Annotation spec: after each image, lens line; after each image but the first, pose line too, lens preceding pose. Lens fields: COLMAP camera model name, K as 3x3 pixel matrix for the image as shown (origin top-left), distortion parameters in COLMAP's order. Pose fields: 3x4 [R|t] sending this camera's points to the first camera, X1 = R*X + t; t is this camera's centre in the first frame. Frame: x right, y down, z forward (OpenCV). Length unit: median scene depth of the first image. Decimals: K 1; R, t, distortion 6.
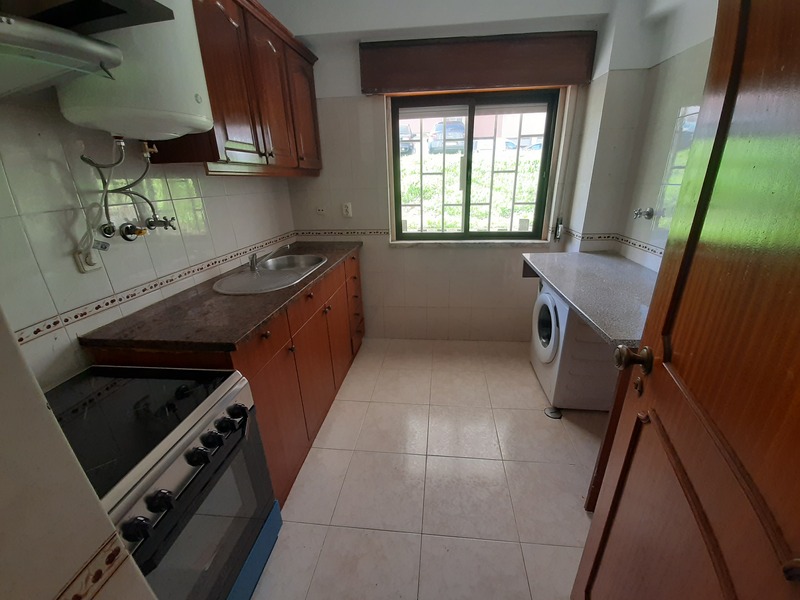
lens RADIAL K [[324.3, 0, 402.1], [0, 324.3, 298.1], [0, 0, 1]] dist [-0.027472, -0.000968]
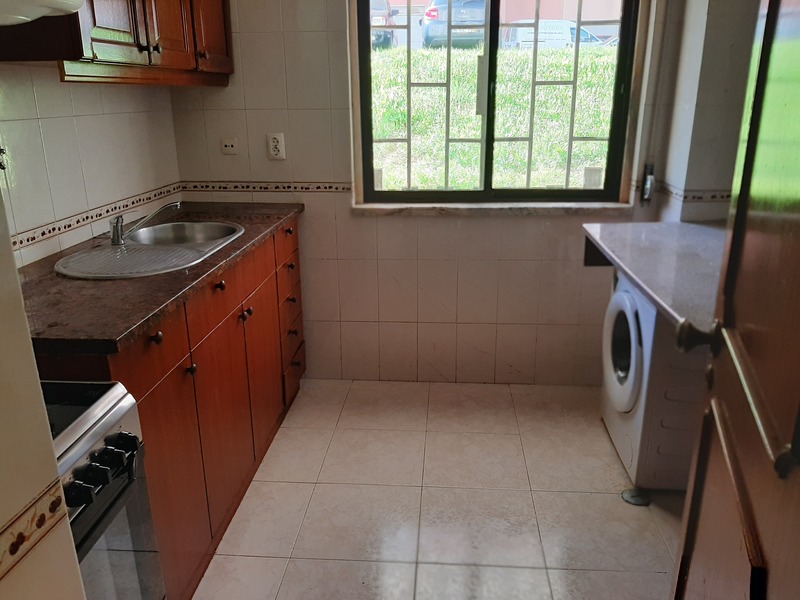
lens RADIAL K [[639.8, 0, 394.8], [0, 639.8, 301.3], [0, 0, 1]] dist [0.008784, -0.059816]
pose [[0.999274, 0.003341, 0.037964, -0.006574], [-0.001776, 0.999150, -0.041195, 0.052360], [-0.038069, 0.041098, 0.998430, -0.135949]]
